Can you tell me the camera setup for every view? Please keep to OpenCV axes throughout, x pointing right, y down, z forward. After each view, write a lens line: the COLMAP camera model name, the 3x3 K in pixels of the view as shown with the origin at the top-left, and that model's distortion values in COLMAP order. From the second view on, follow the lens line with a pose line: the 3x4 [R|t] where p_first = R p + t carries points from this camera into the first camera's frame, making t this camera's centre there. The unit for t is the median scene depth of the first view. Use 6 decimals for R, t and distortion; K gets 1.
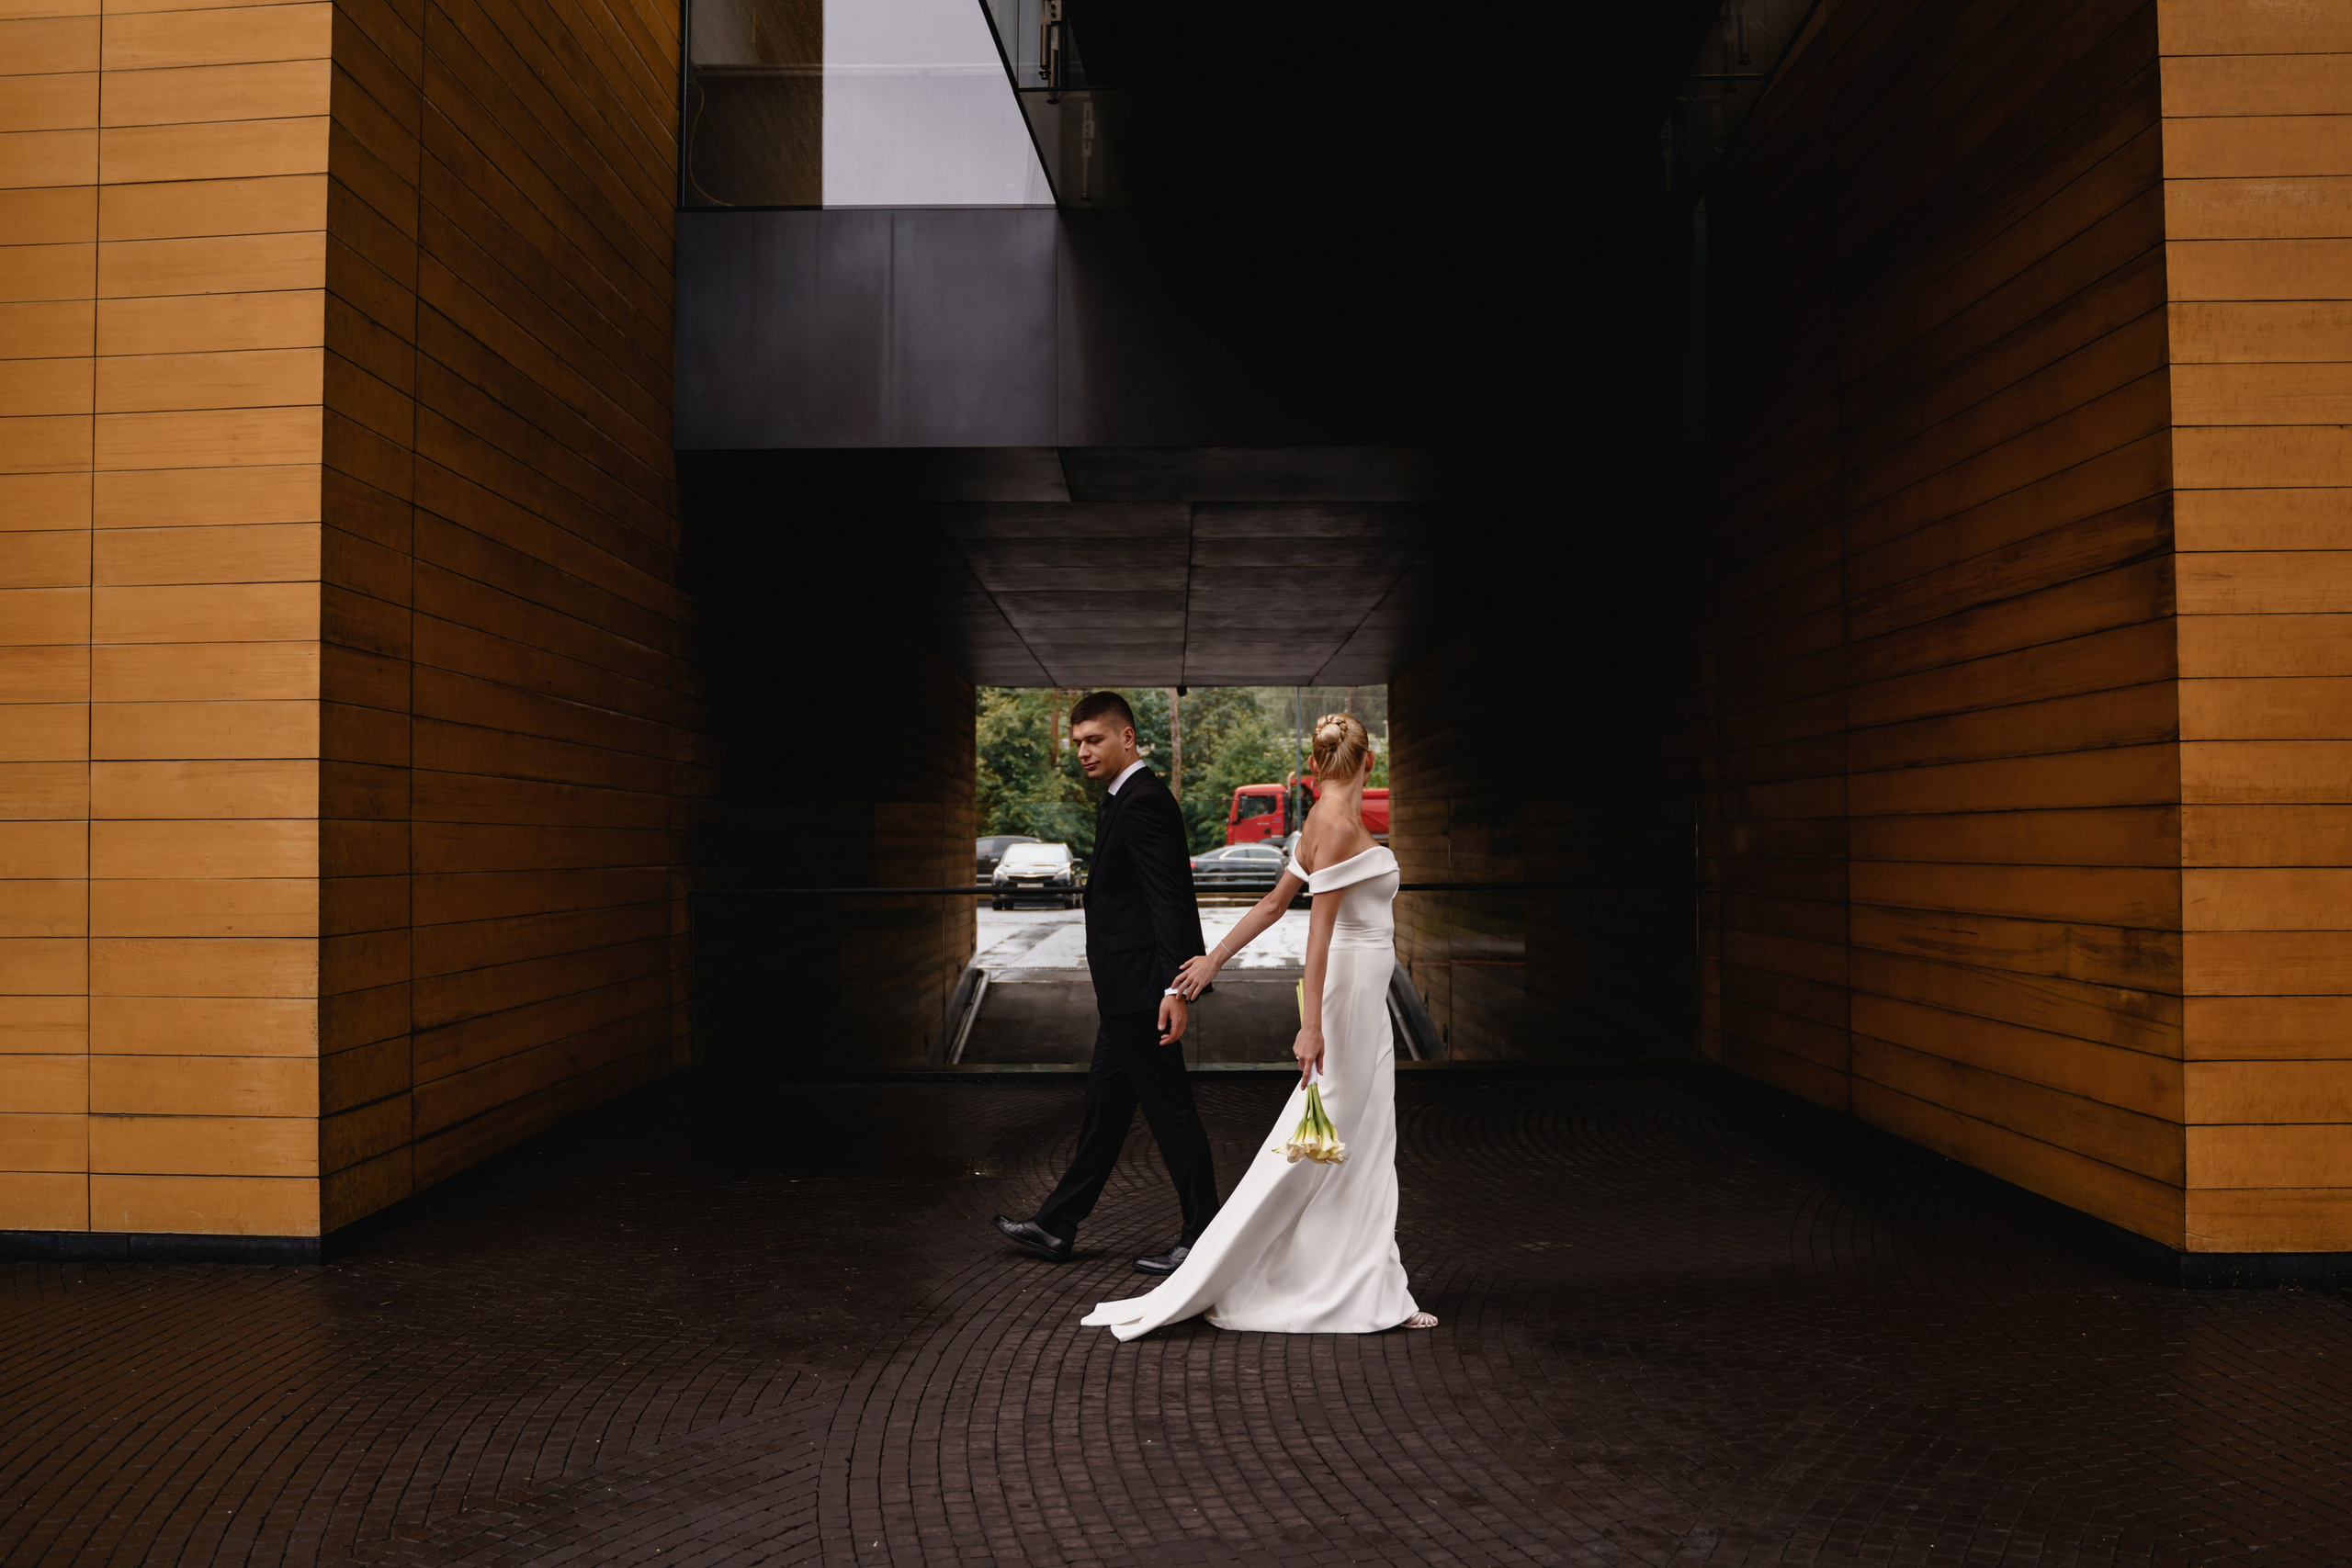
lens RADIAL K [[2205.7, 0, 1176.0], [0, 2205.7, 784.0], [0, 0, 1]] dist [-0.125375, 0.098420]
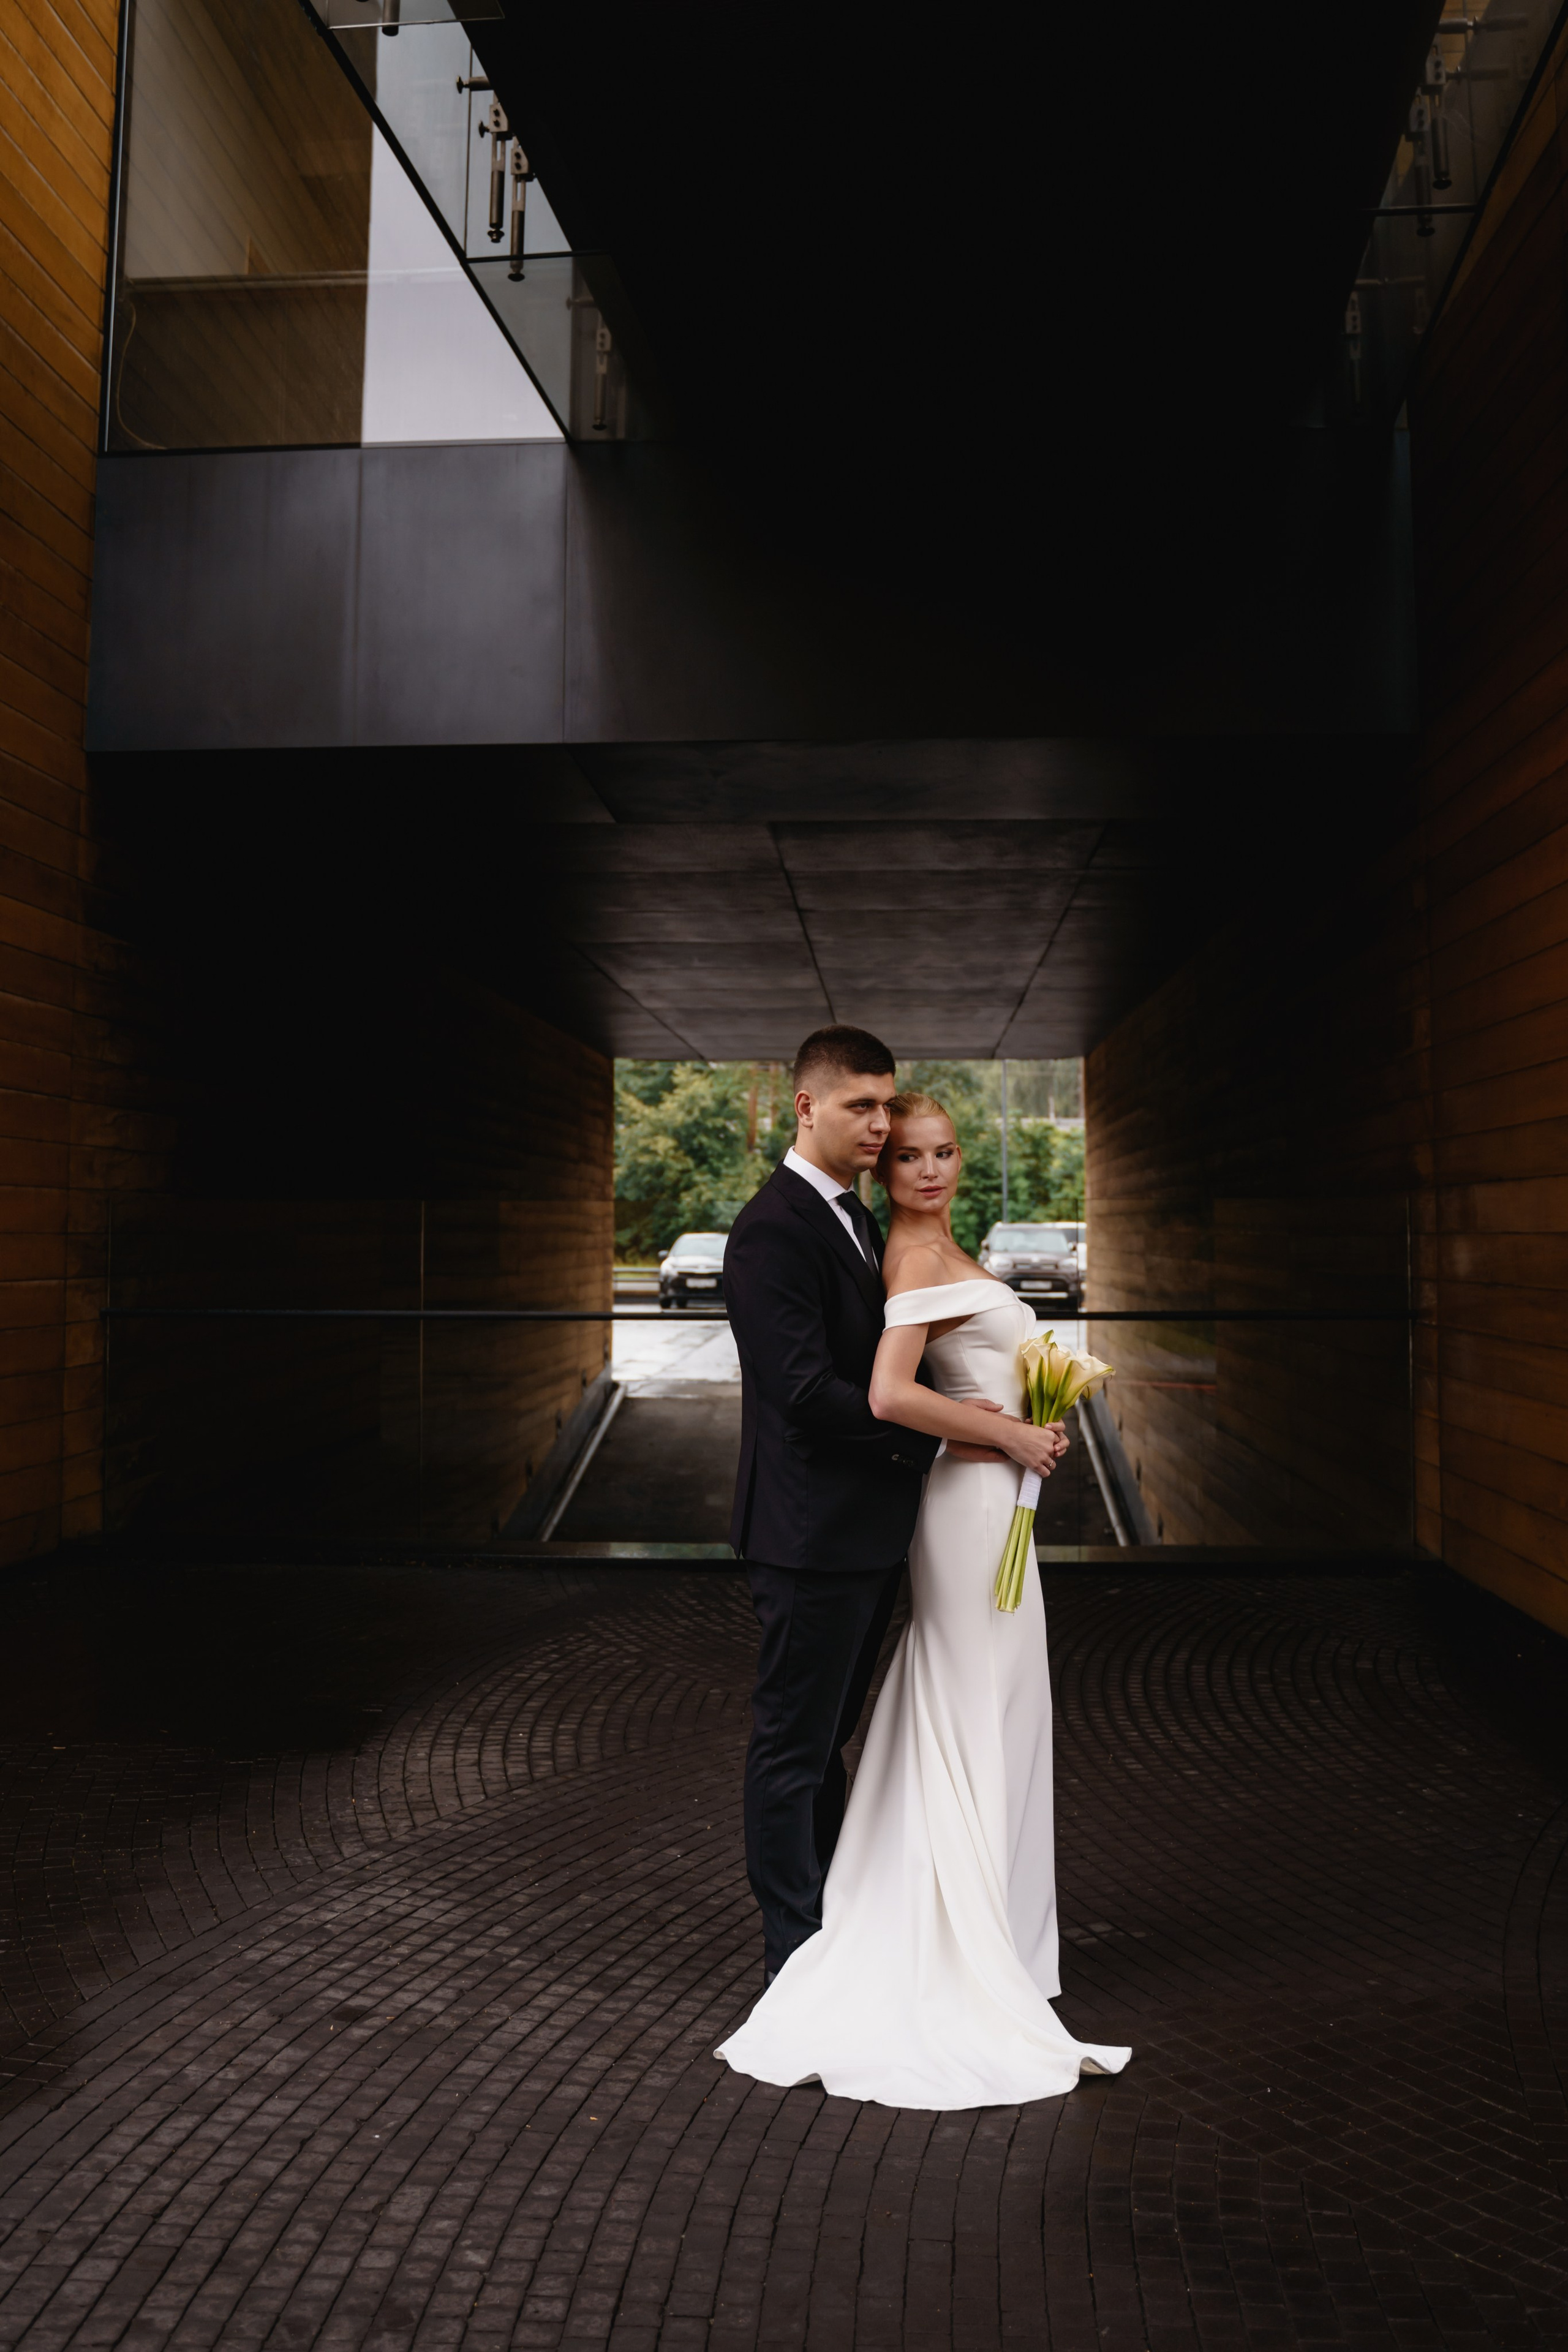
lens RADIAL K [[2205.9, 0, 766.0], [0, 2205.9, 1033.7], [0, 0, 1]] dist [-0.125375, 0.098420]
pose [[0.996610, -0.000259, -0.082272, 0.061131], [-0.004590, 0.998262, -0.058745, -0.004188], [0.082144, 0.058923, 0.994877, 0.179152]]
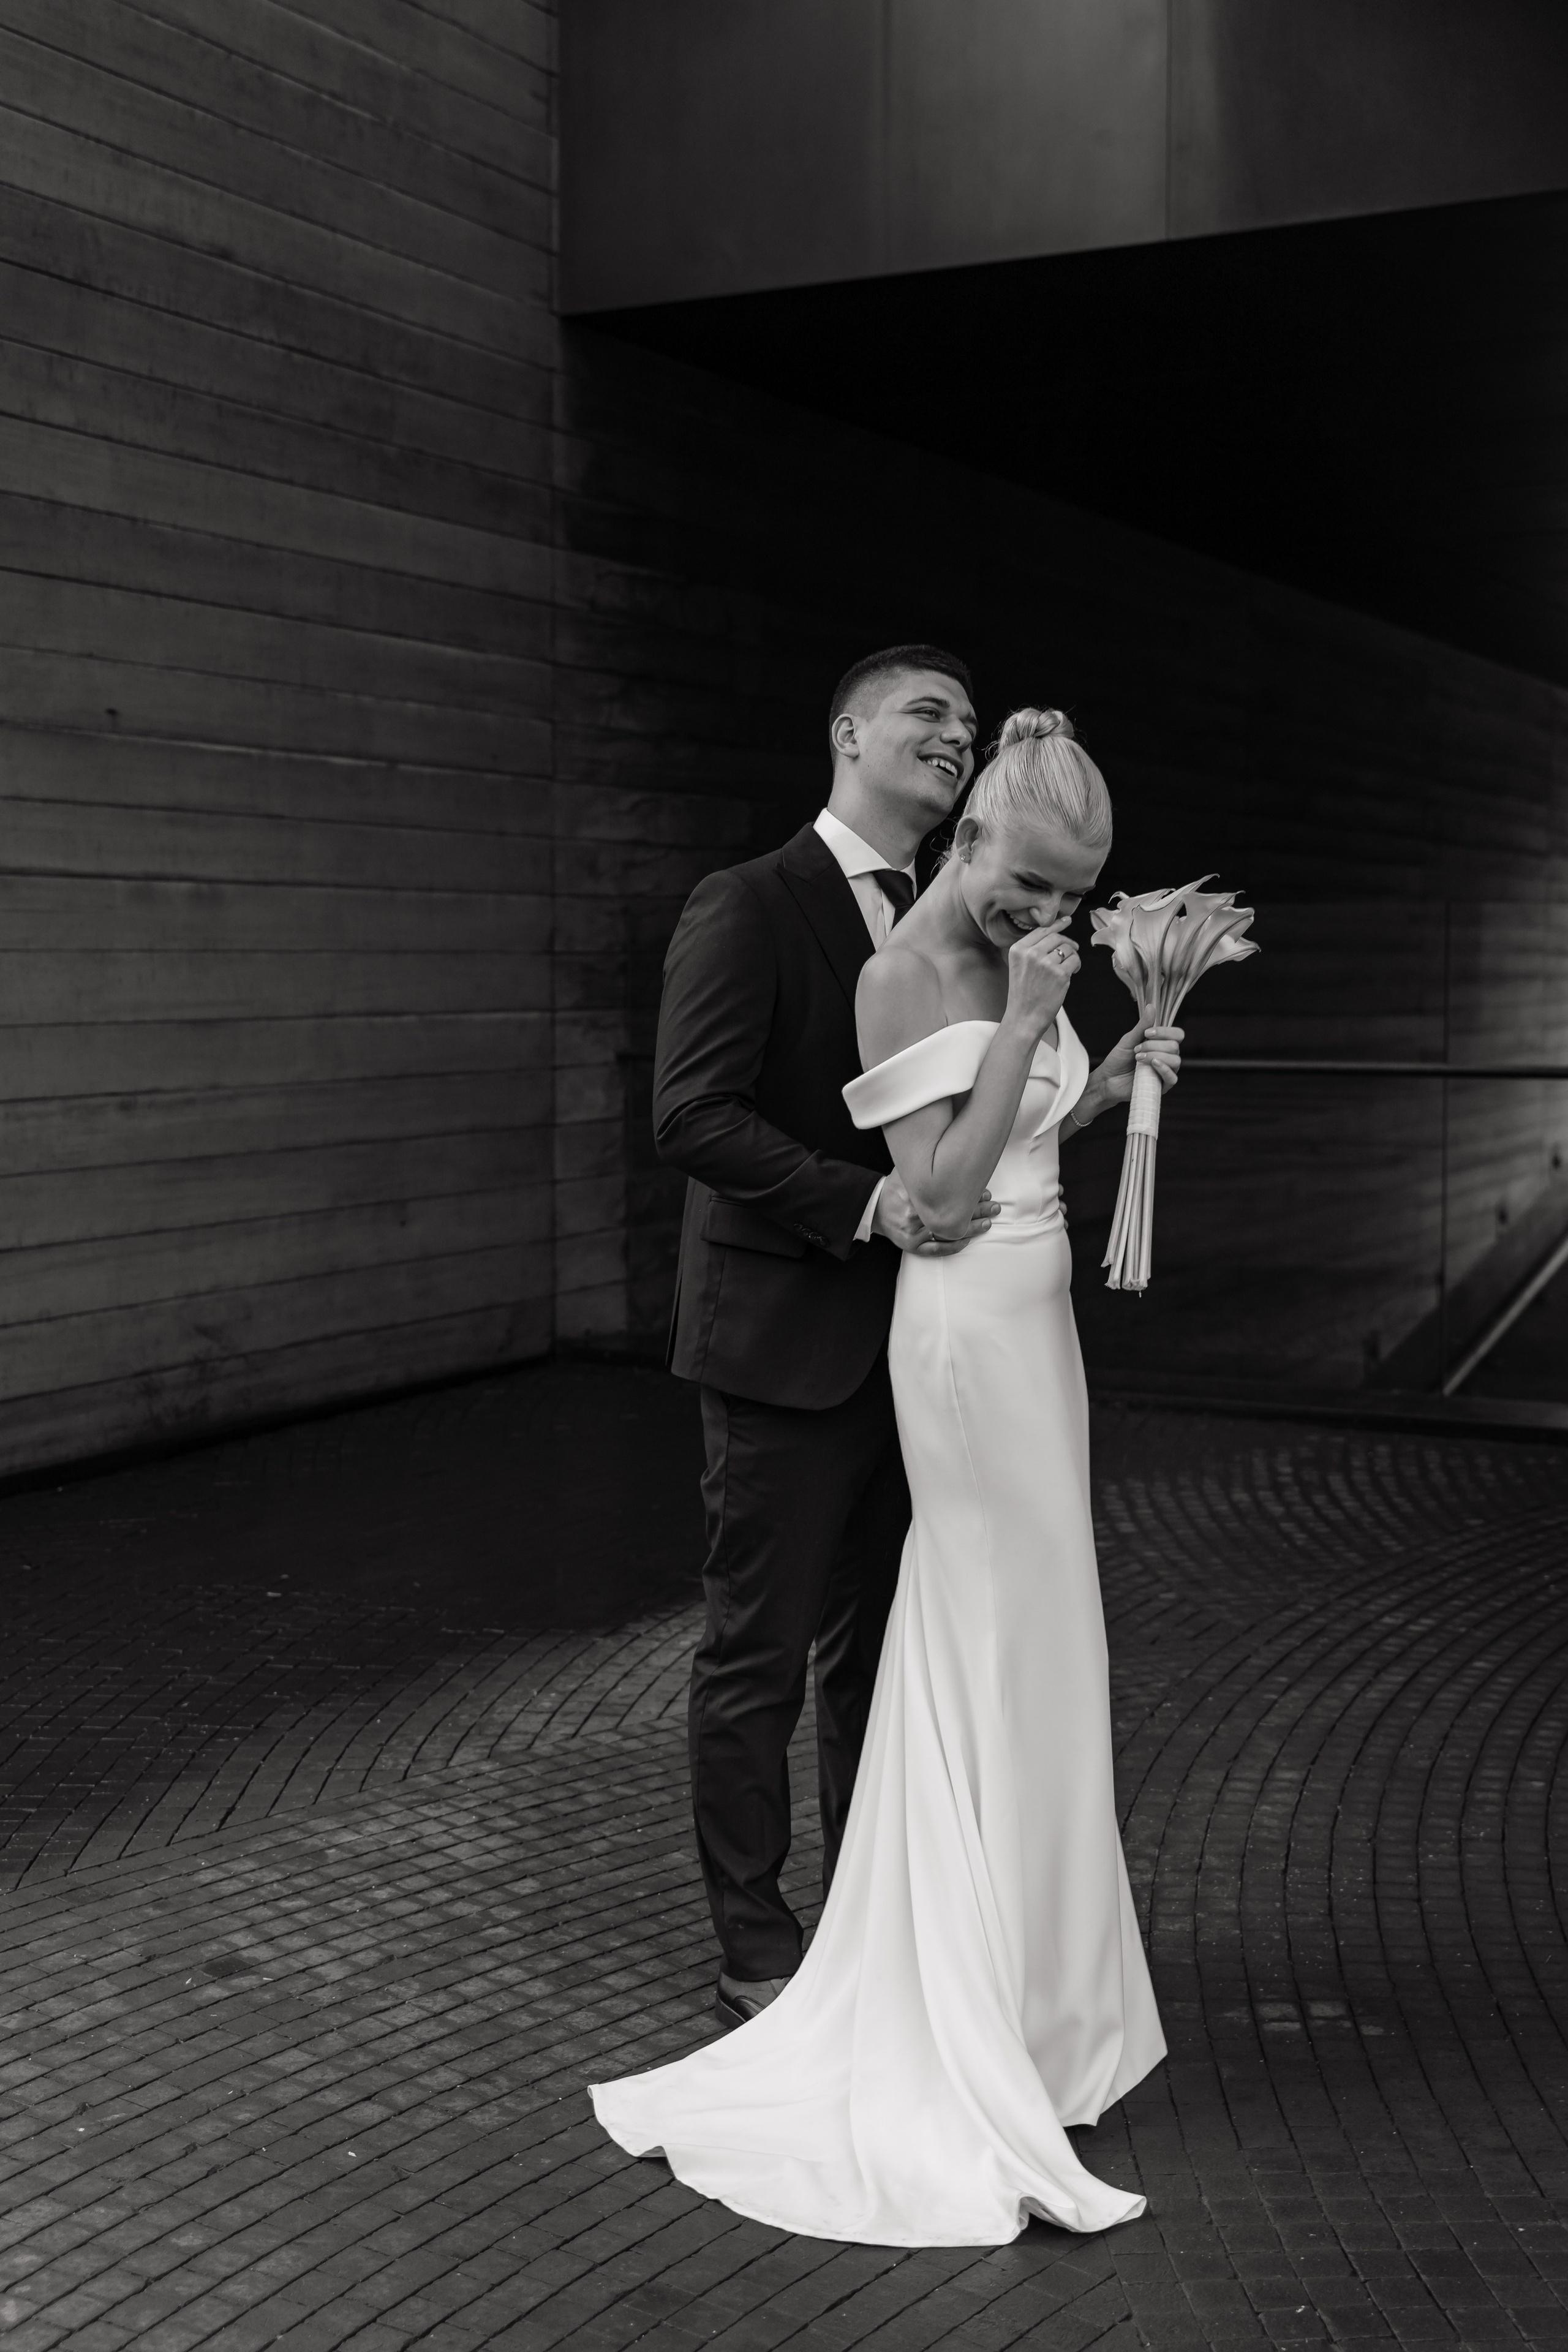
lens RADIAL K [[2884.4, 0, 784.8], [0, 2884.4, 1140.9], [0, 0, 1]] dist [-0.011561, 0.070059]
pose [[0.864633, 0.038394, -0.500936, 0.170473], [0.009452, 0.995656, 0.092627, -0.000446], [0.502316, -0.084823, 0.860514, 0.248907]]
